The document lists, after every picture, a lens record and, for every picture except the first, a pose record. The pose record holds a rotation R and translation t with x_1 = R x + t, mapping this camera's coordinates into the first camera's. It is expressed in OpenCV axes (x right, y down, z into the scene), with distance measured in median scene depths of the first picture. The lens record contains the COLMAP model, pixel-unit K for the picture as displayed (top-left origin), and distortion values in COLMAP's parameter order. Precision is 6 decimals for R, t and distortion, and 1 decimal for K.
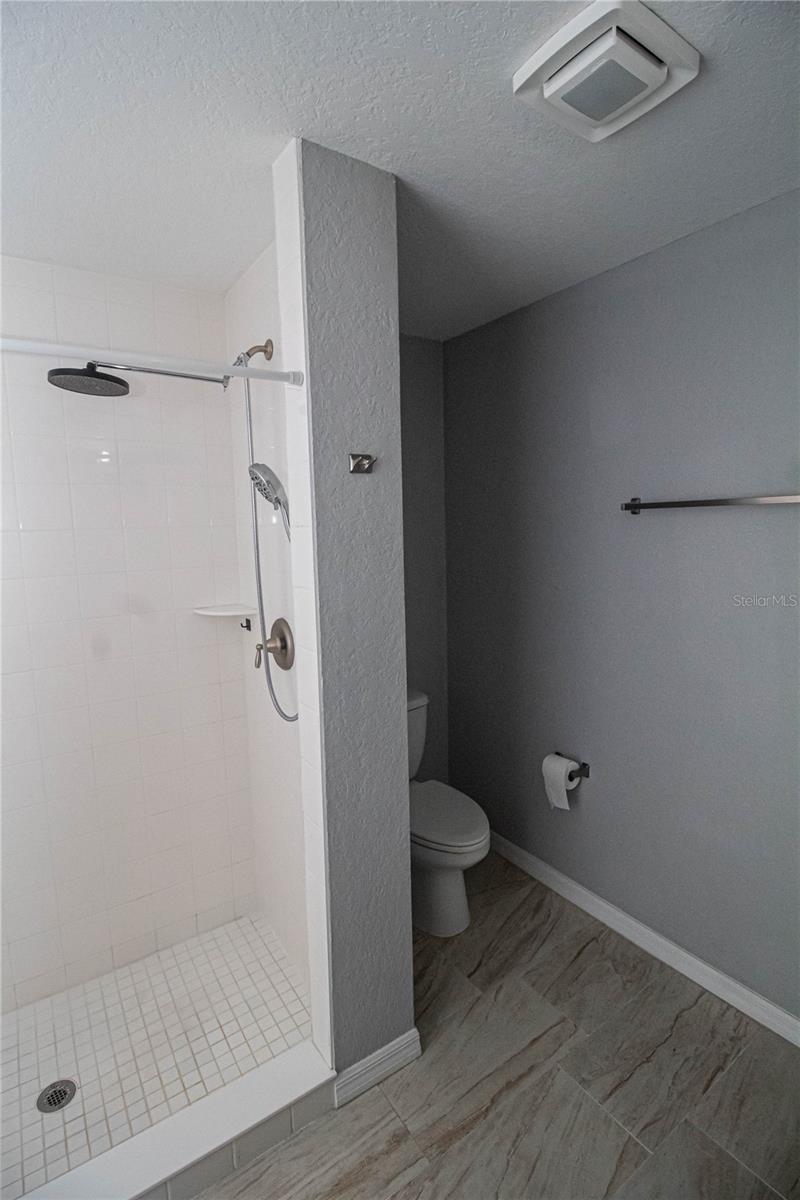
lens RADIAL K [[570.1, 0, 397.5], [0, 570.1, 580.6], [0, 0, 1]] dist [0.003431, -0.011559]
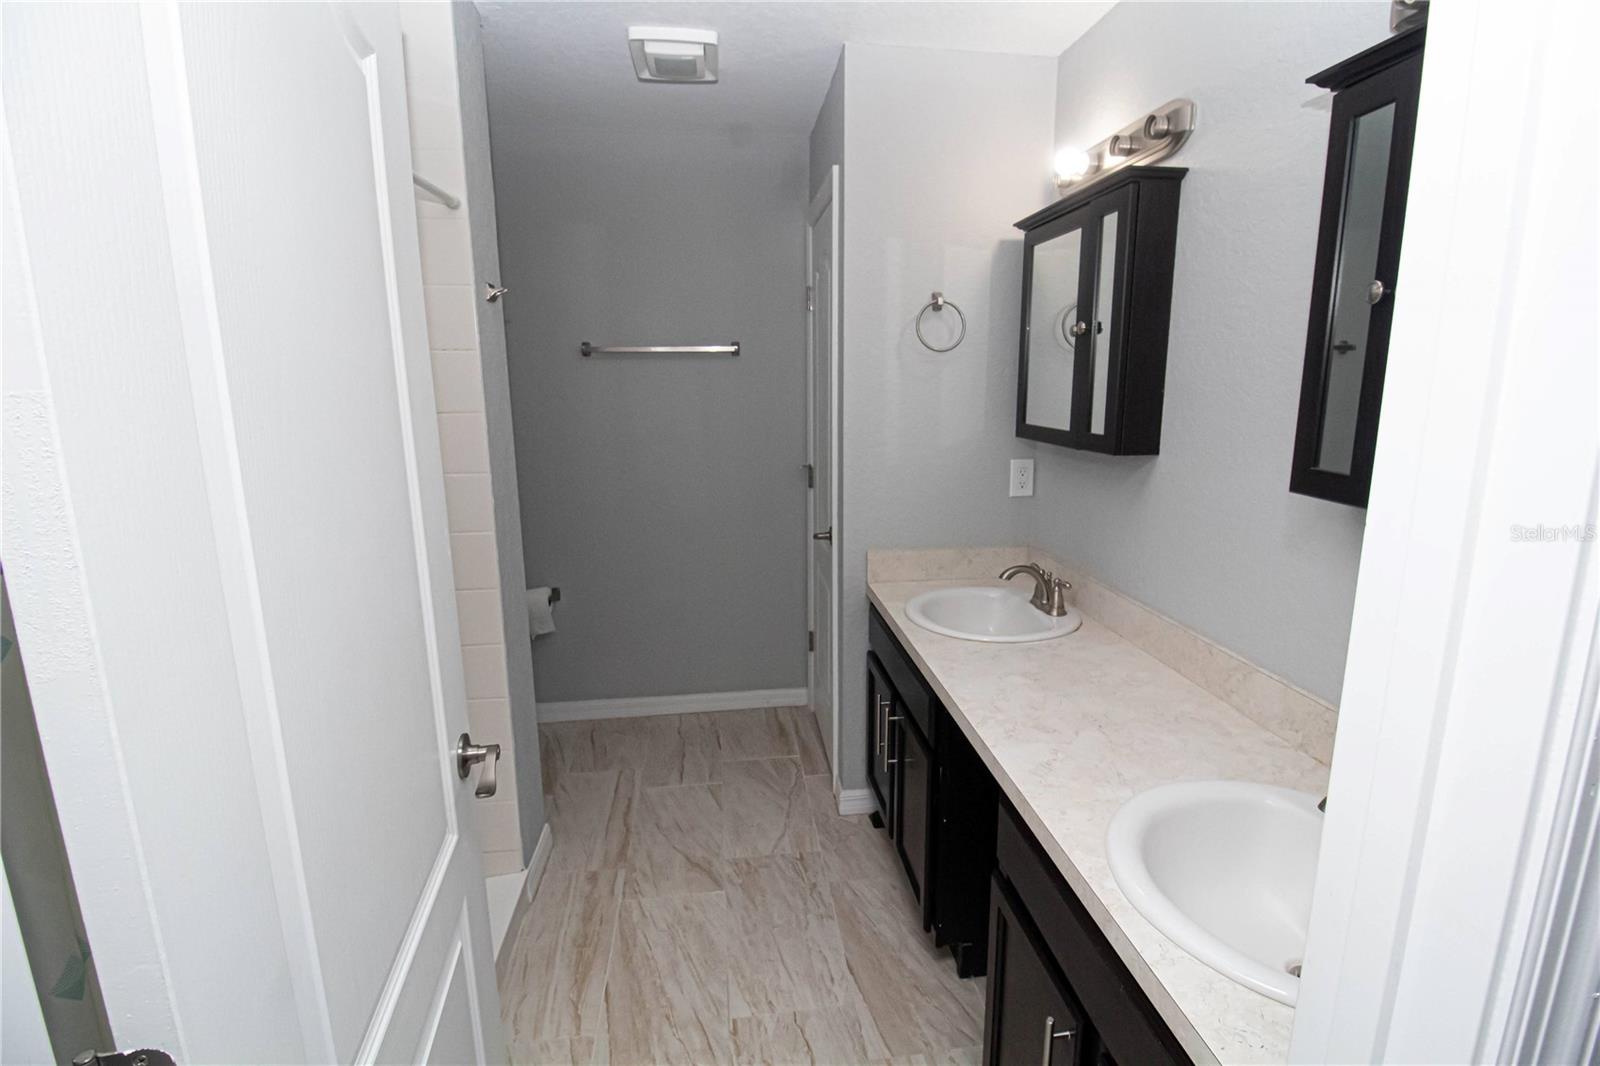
lens RADIAL K [[760.2, 0, 799.6], [0, 760.2, 513.9], [0, 0, 1]] dist [0.003431, -0.011559]
pose [[0.474401, -0.154765, 0.866598, -0.863880], [0.091348, 0.987765, 0.126397, 0.047341], [-0.875557, 0.019199, 0.482734, -0.144732]]
